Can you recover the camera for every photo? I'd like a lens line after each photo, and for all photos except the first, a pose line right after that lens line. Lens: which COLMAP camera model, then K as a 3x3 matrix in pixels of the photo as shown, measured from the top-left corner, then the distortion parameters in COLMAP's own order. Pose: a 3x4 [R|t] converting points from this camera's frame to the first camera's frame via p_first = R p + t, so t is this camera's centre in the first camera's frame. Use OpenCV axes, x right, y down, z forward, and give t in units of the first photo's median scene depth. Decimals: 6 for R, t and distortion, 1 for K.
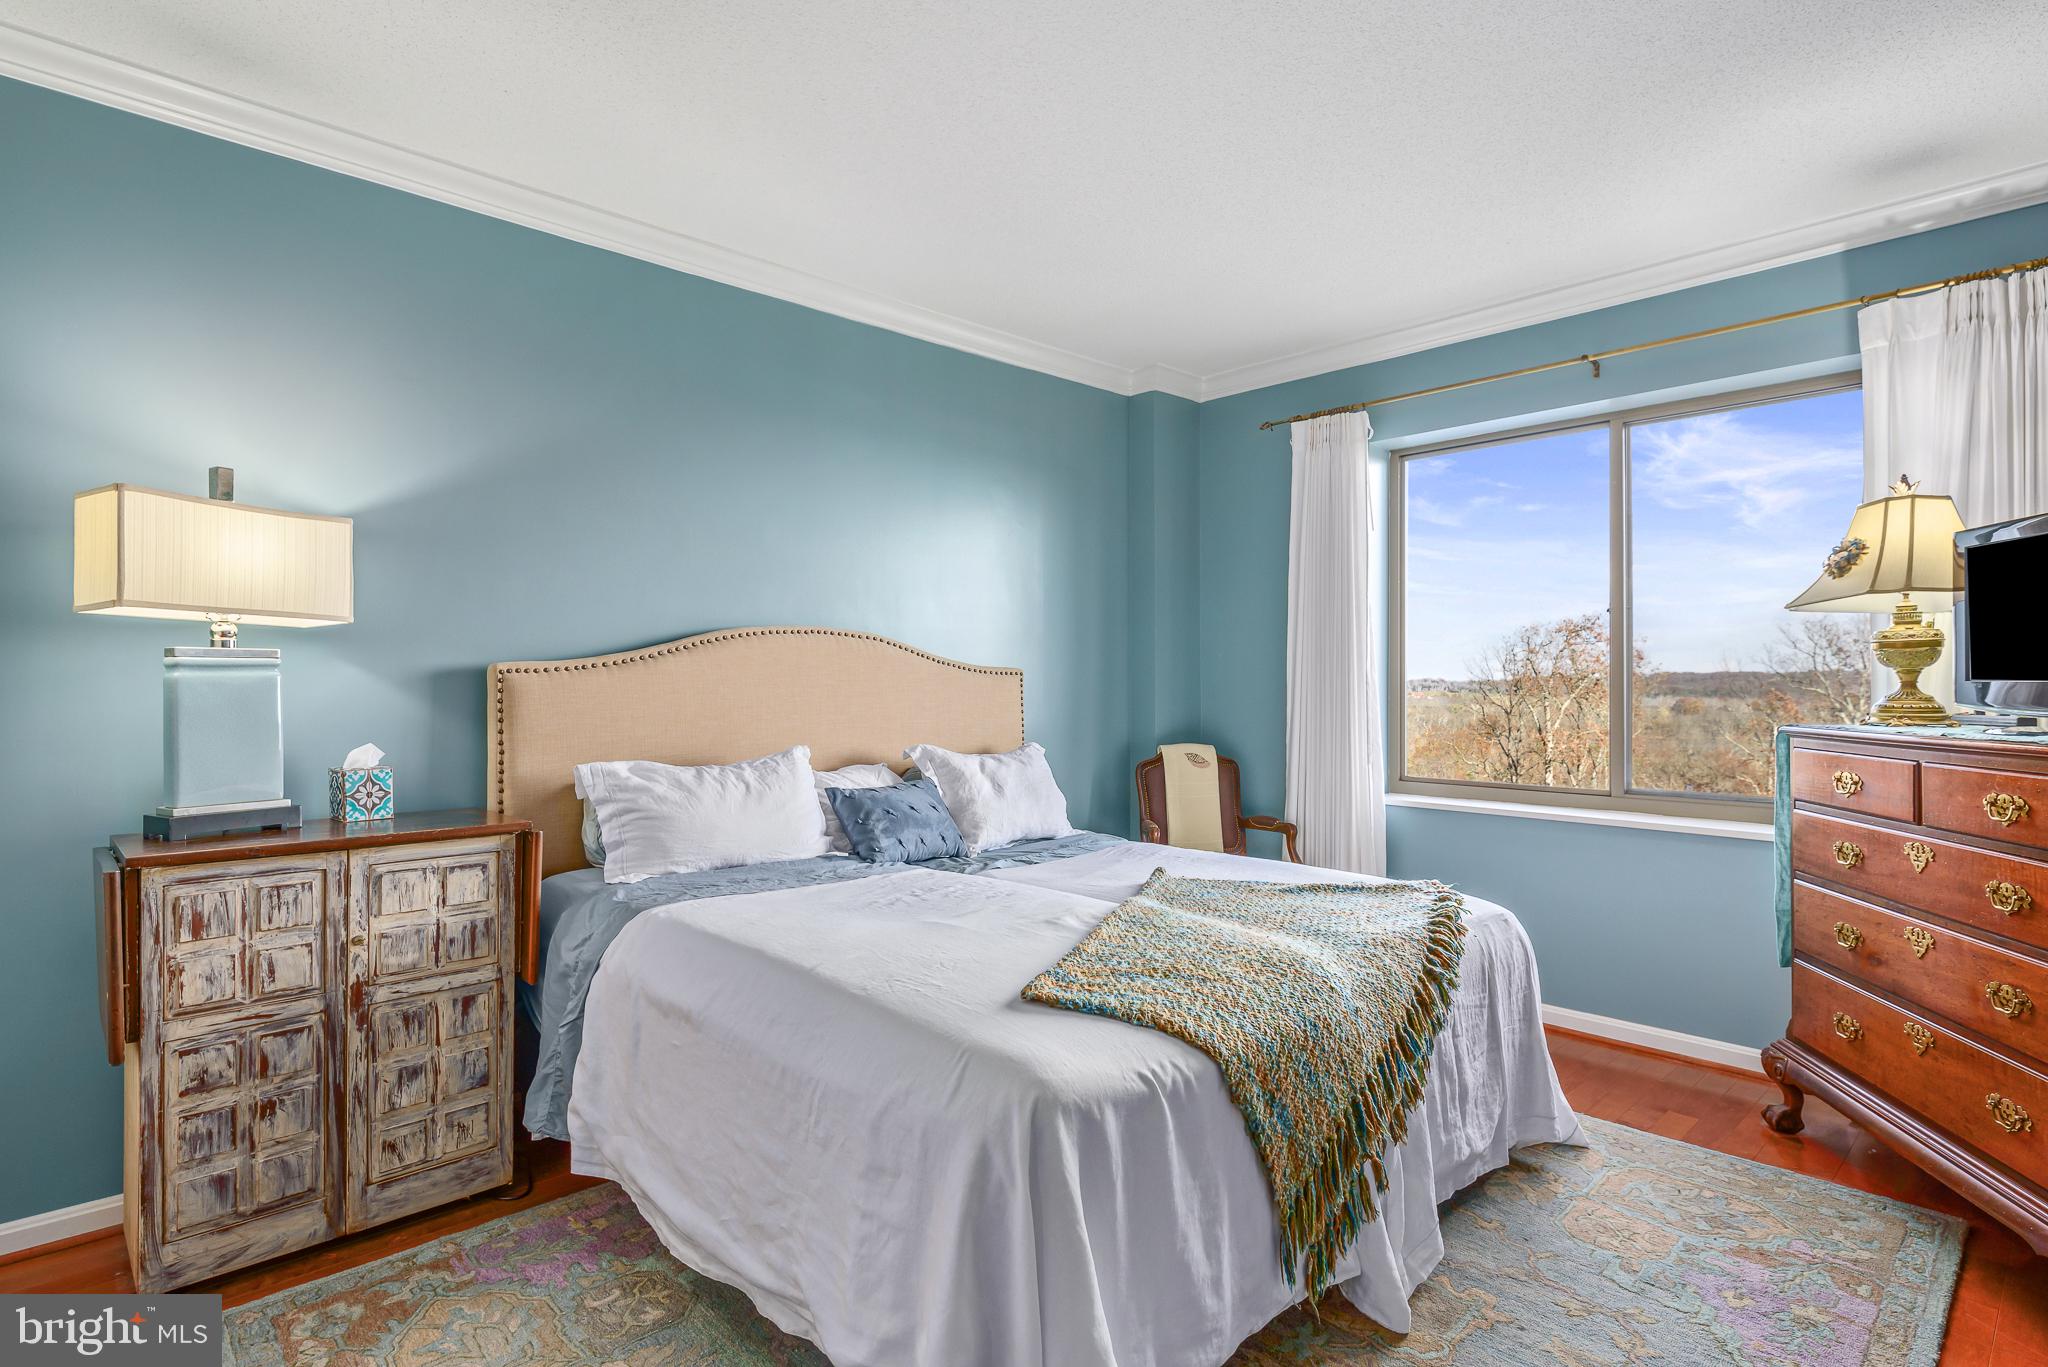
lens RADIAL K [[1037.4, 0, 1033.6], [0, 1037.4, 690.0], [0, 0, 1]] dist [0.000600, -0.000475]
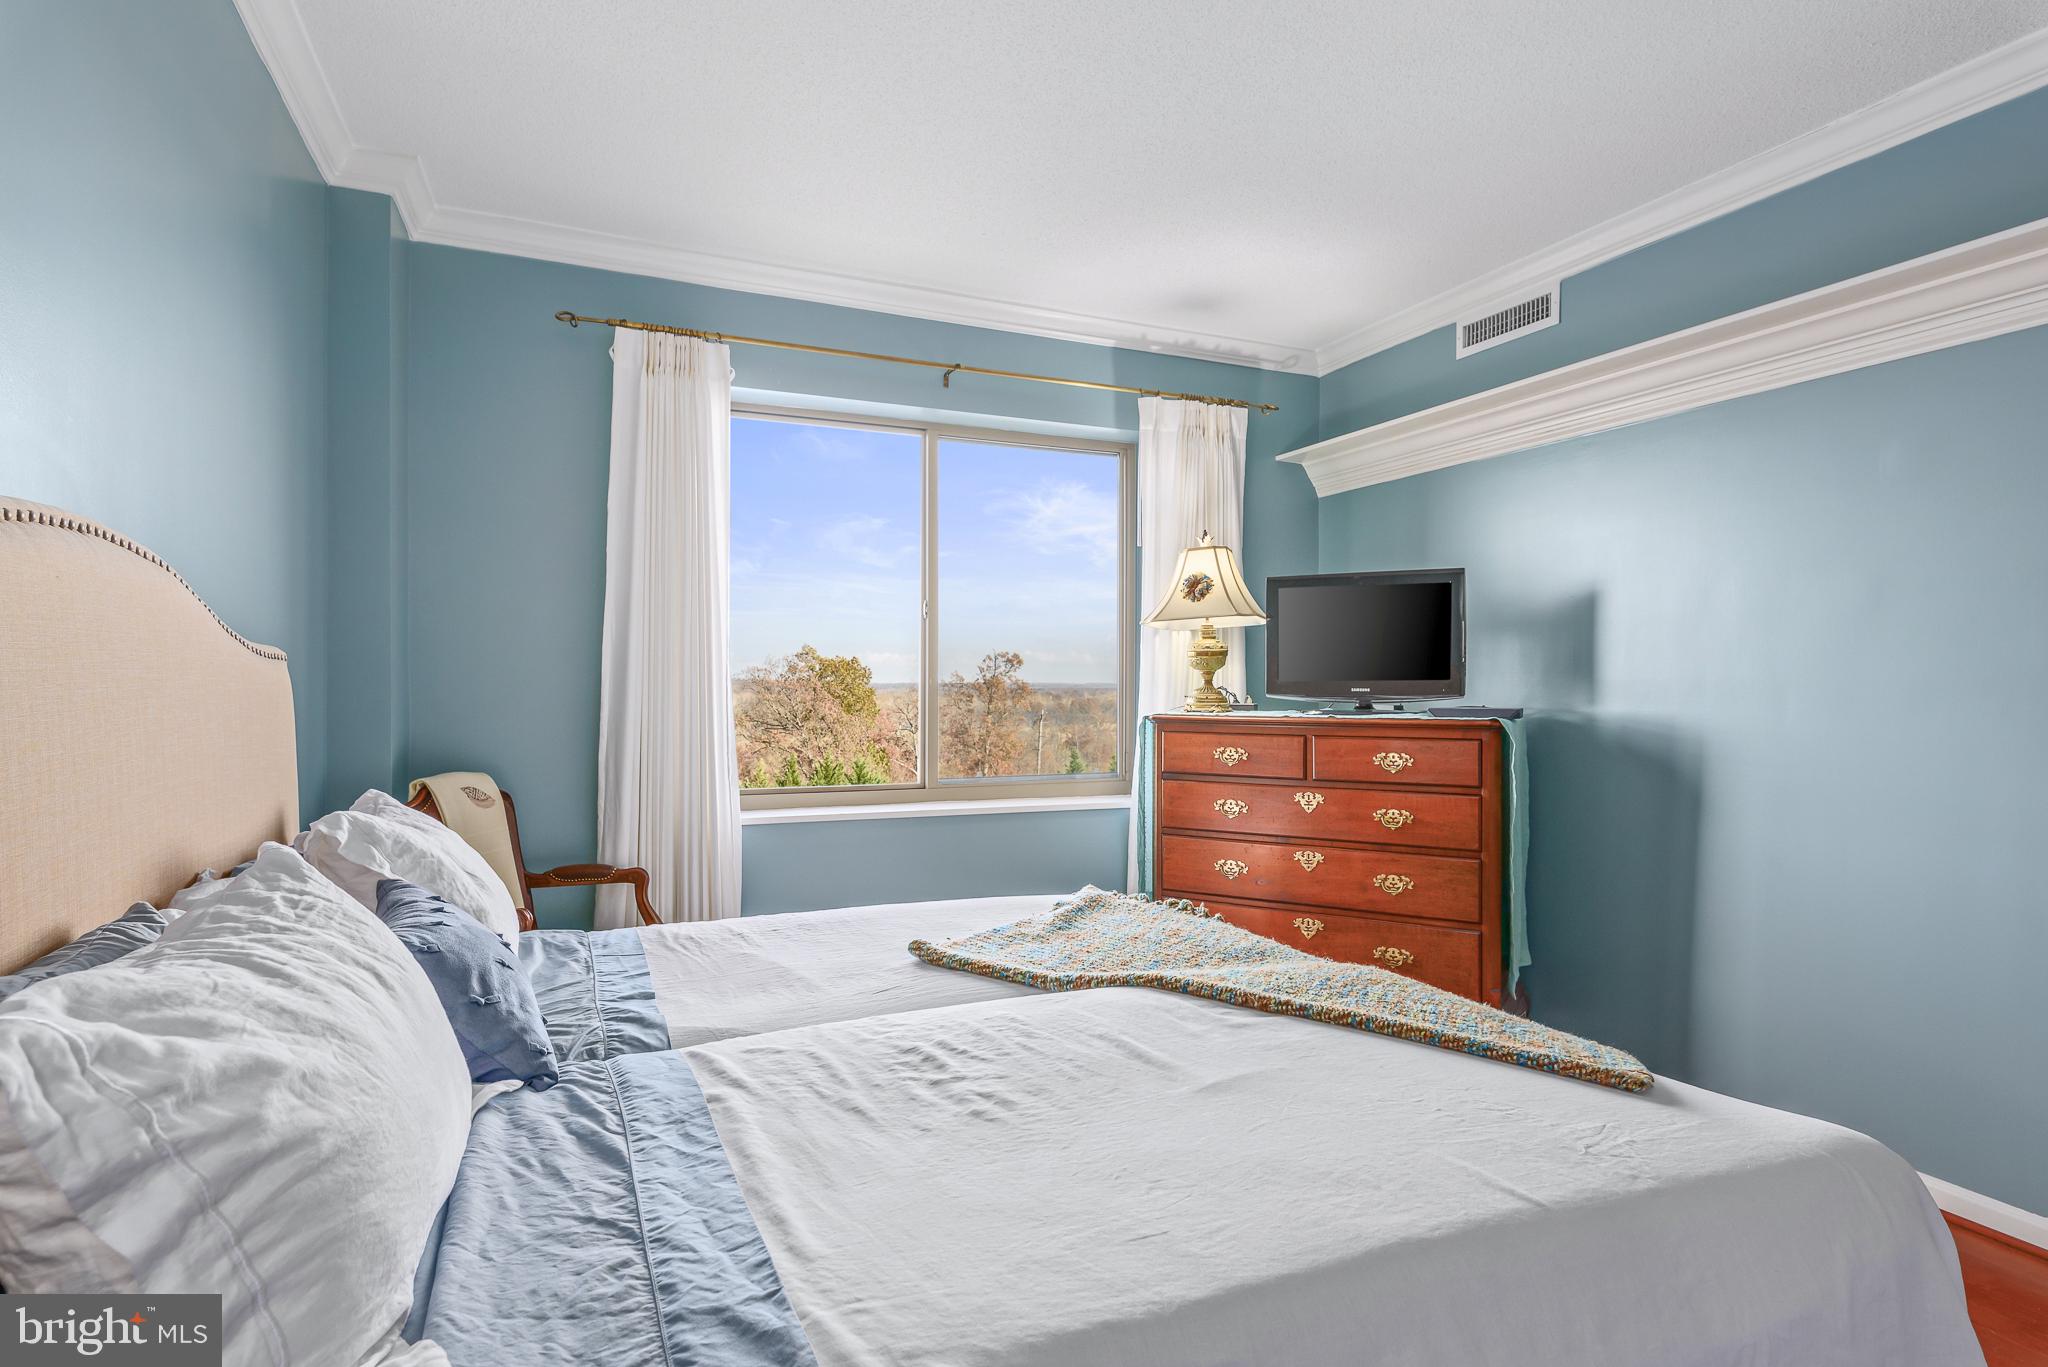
lens RADIAL K [[1115.4, 0, 1039.7], [0, 1115.4, 685.1], [0, 0, 1]] dist [0.000629, -0.000510]
pose [[0.322150, -0.001805, 0.946687, -0.583819], [0.003488, 0.999994, 0.000719, -0.002922], [-0.946682, 0.003071, 0.322154, 0.661250]]
